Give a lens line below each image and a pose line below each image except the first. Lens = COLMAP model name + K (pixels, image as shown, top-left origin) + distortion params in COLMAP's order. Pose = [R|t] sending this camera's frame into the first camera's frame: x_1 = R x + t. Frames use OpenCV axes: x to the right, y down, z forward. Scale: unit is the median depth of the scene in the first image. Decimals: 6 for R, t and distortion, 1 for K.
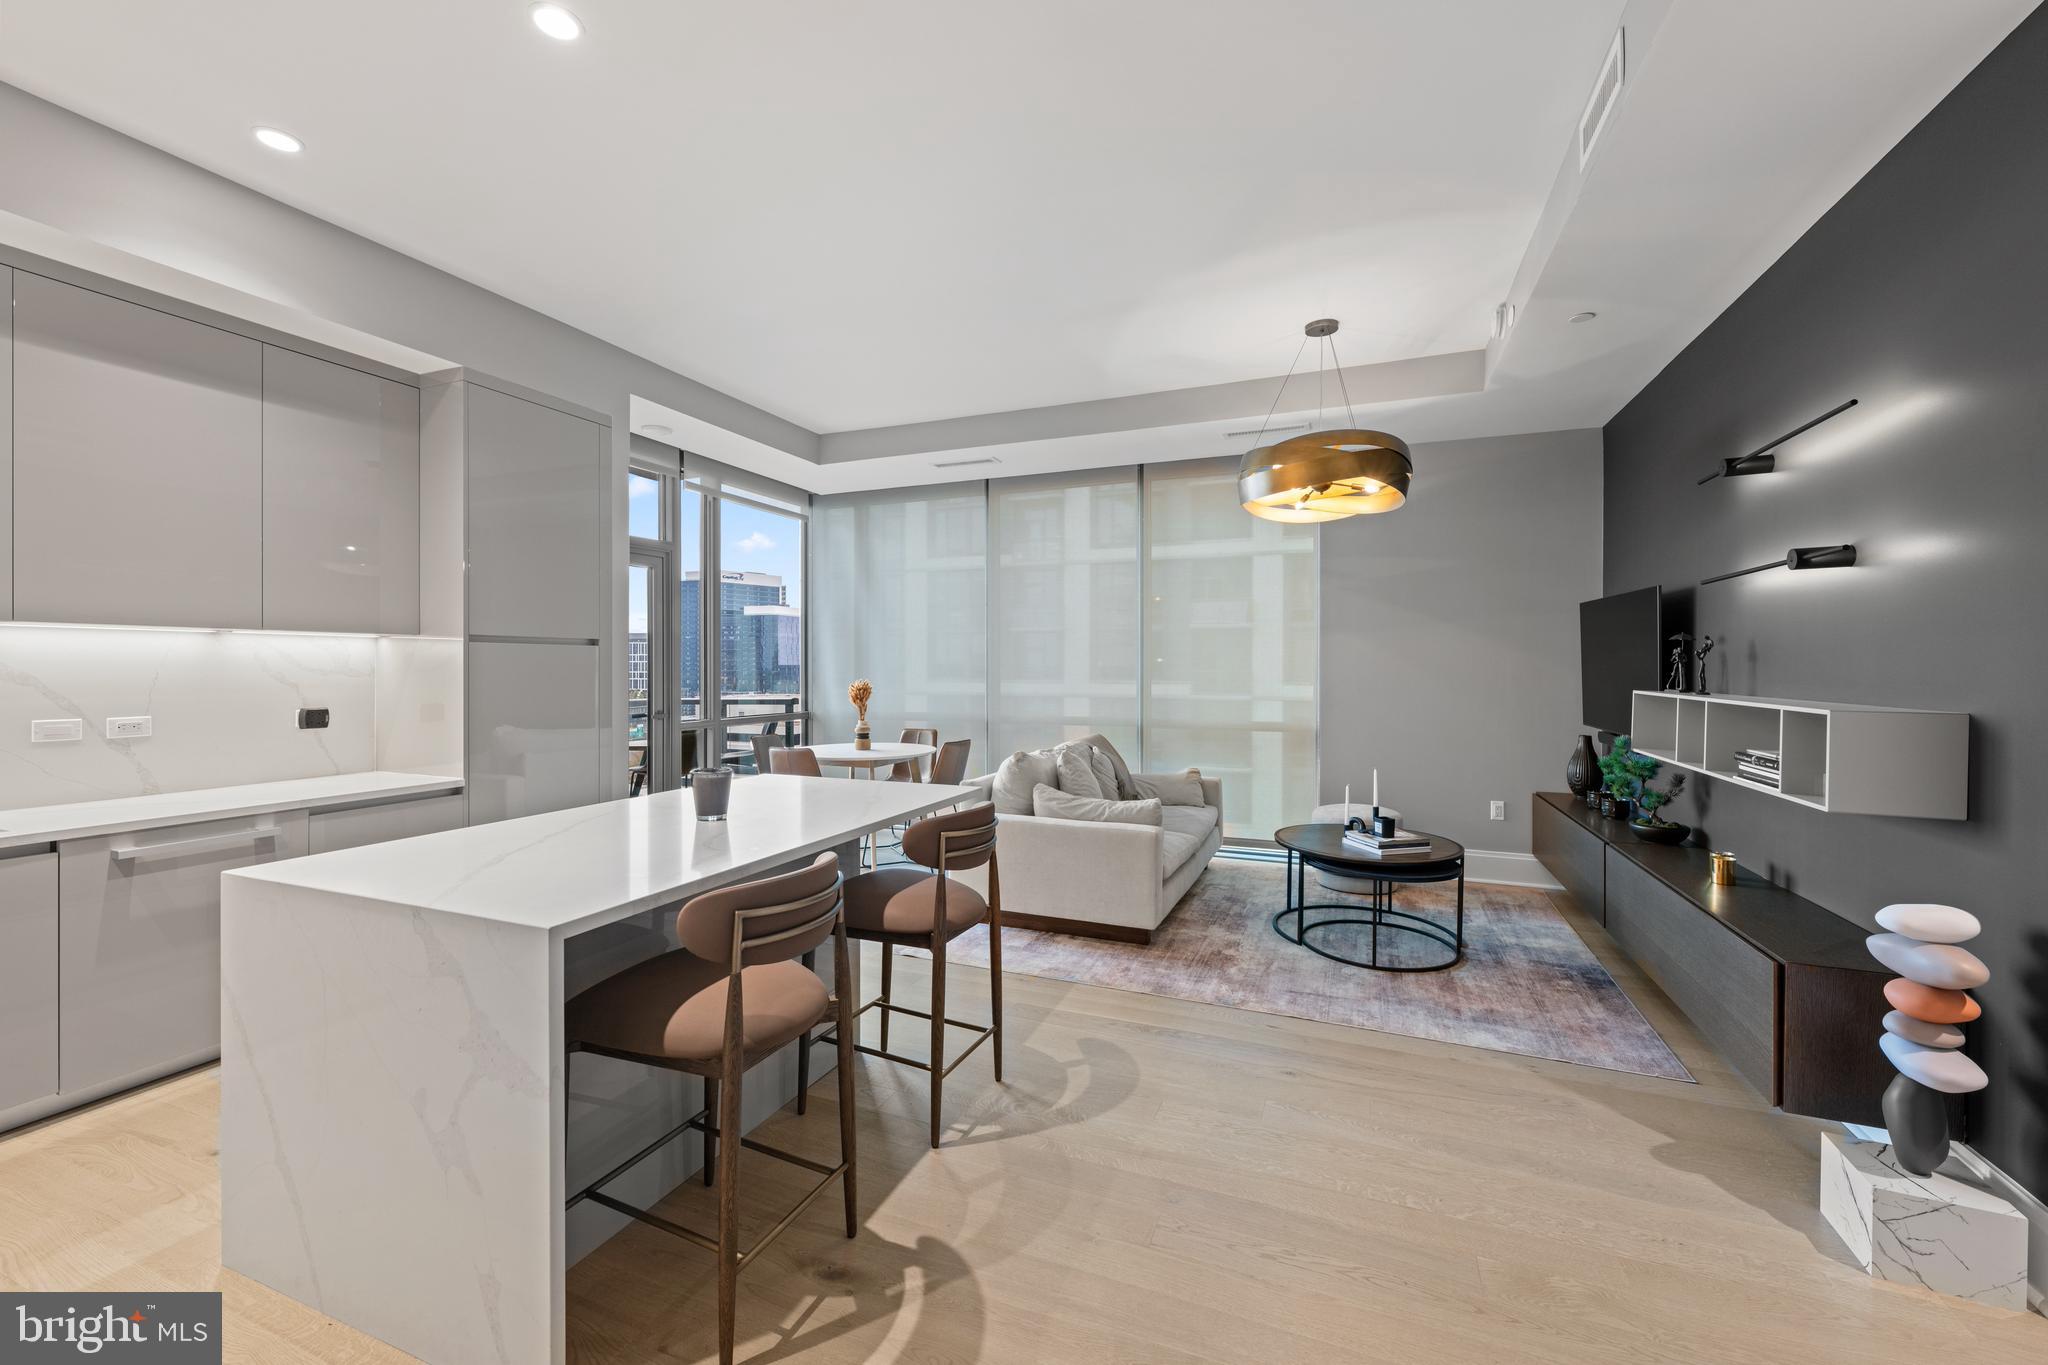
lens RADIAL K [[817.3, 0, 1022.5], [0, 817.3, 670.8], [0, 0, 1]] dist [-0.000172, -0.000068]
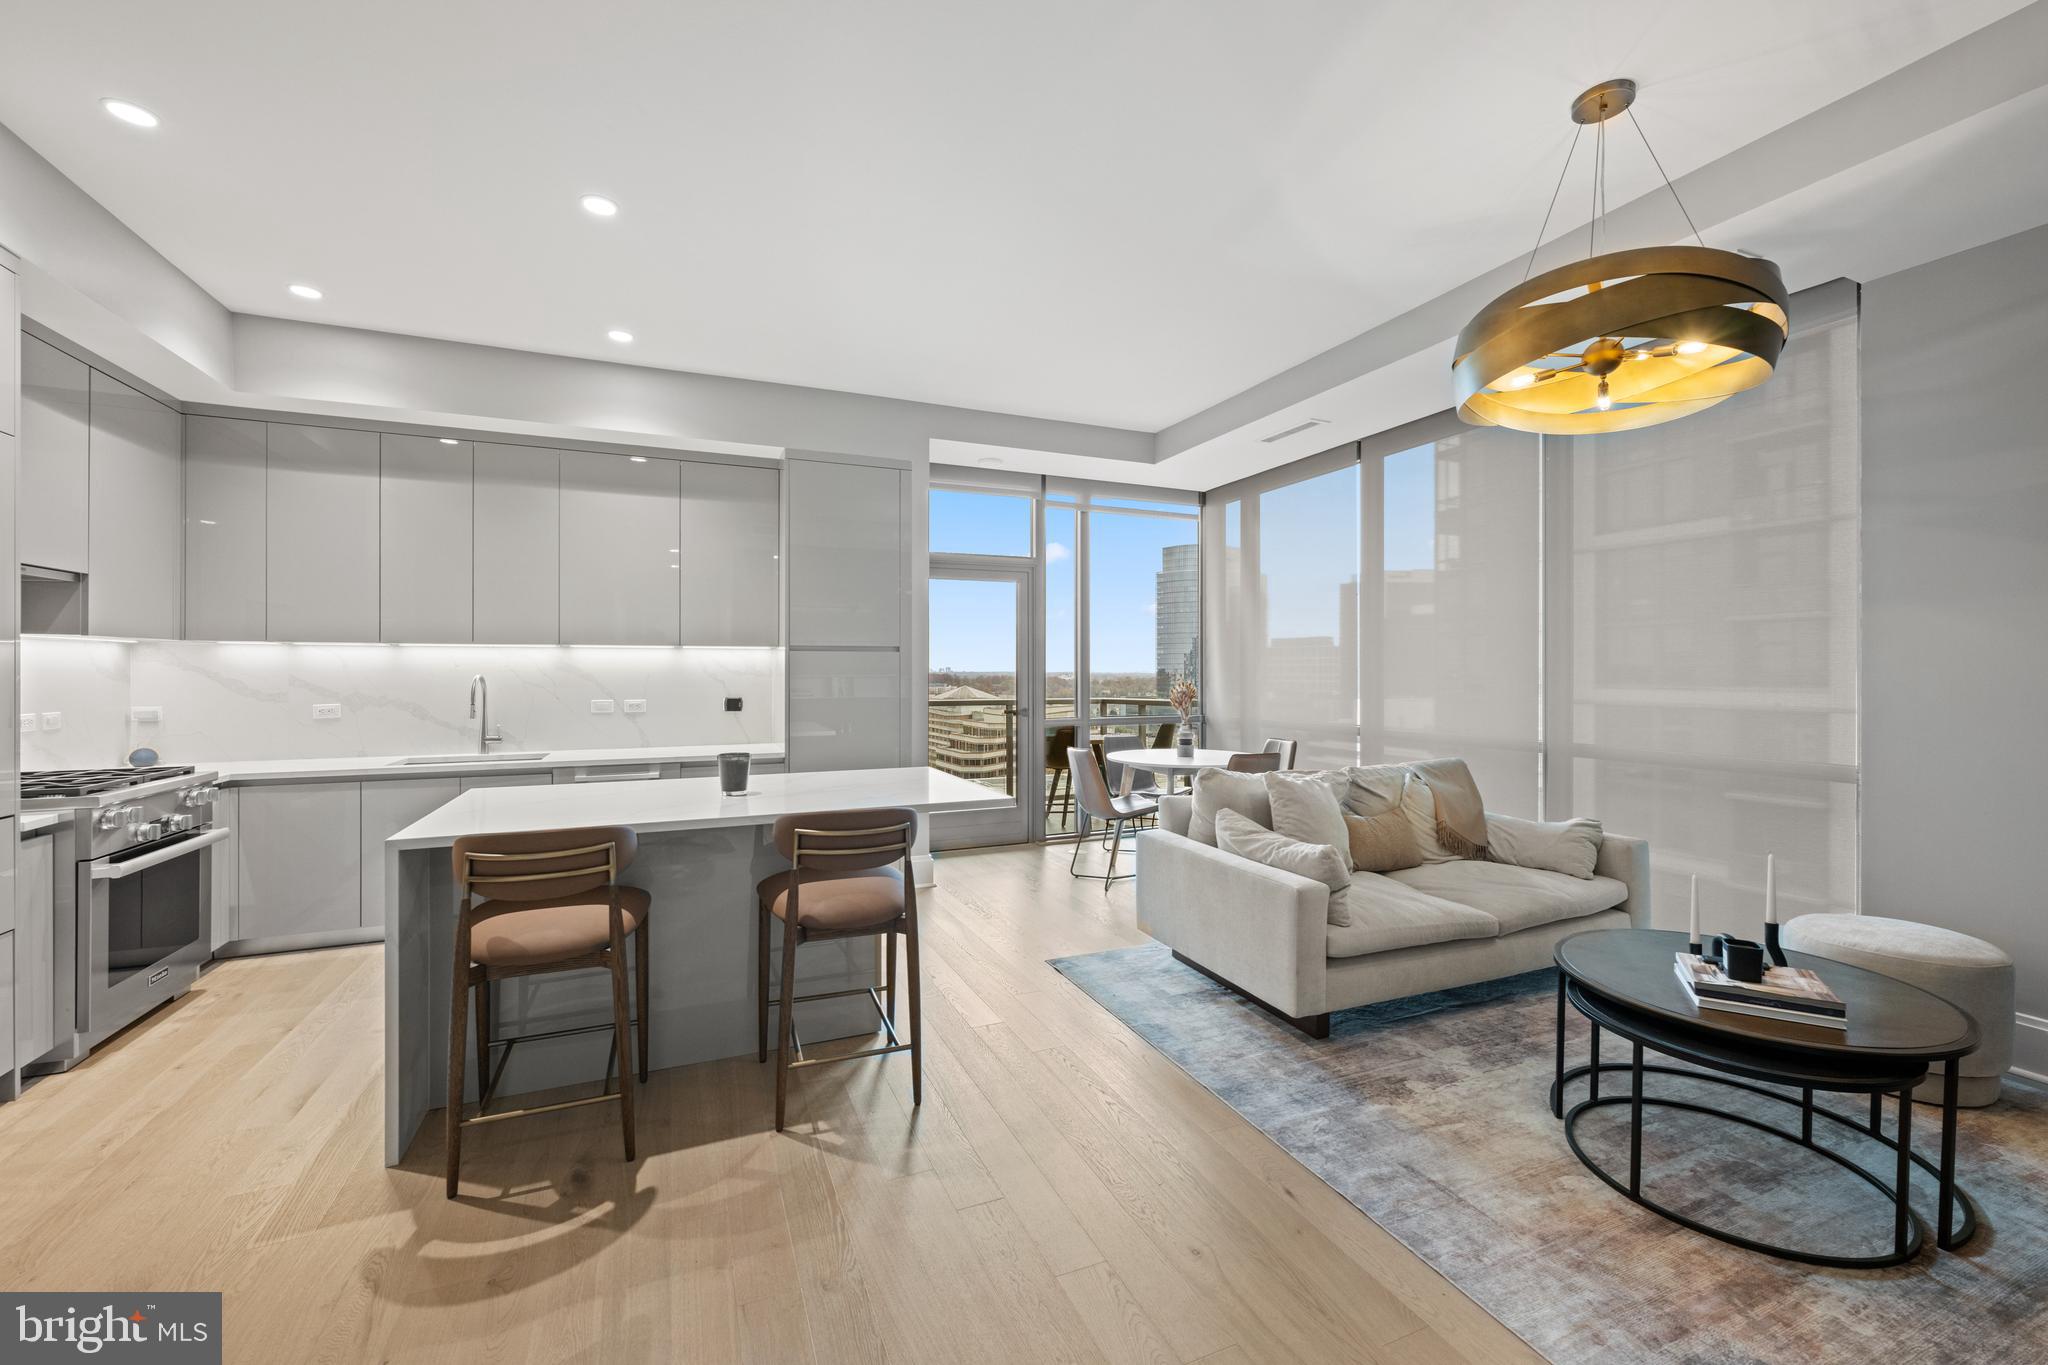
lens RADIAL K [[819.8, 0, 1020.9], [0, 819.8, 669.9], [0, 0, 1]] dist [0.000189, 0.000269]
pose [[0.711257, -0.002091, -0.702929, 0.545085], [-0.001595, 0.999988, -0.004588, 0.001305], [0.702930, 0.004384, 0.711245, 0.305788]]
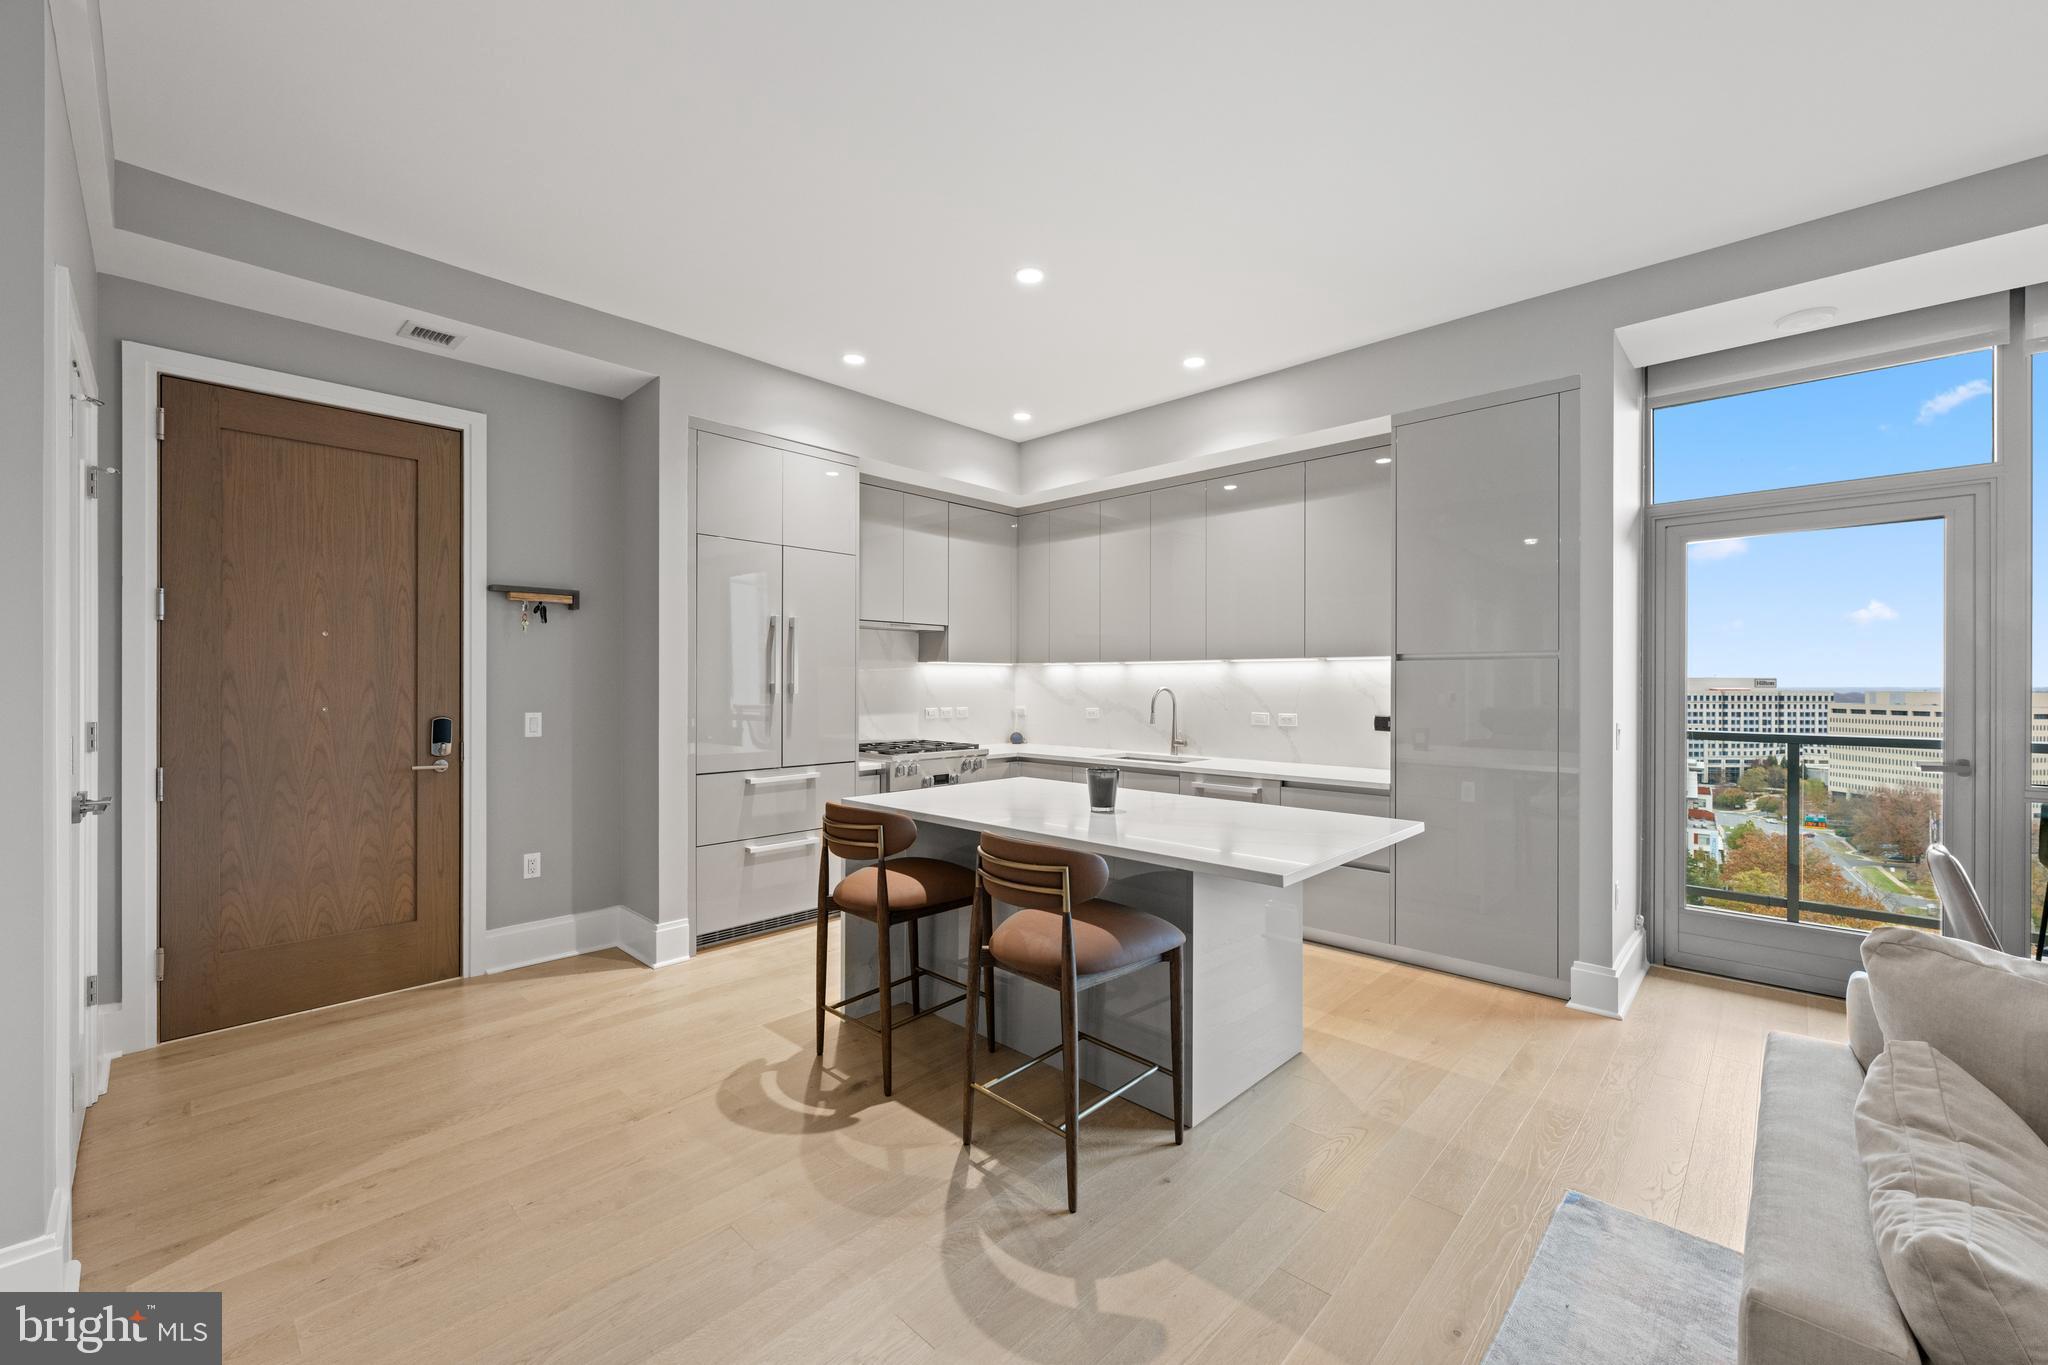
lens RADIAL K [[814.4, 0, 1020.5], [0, 814.4, 687.1], [0, 0, 1]] dist [-0.000957, 0.000192]
pose [[-0.364470, 0.002391, -0.931212, 0.535325], [-0.007500, 0.999957, 0.005504, -0.002131], [0.931185, 0.008990, -0.364436, 0.926514]]
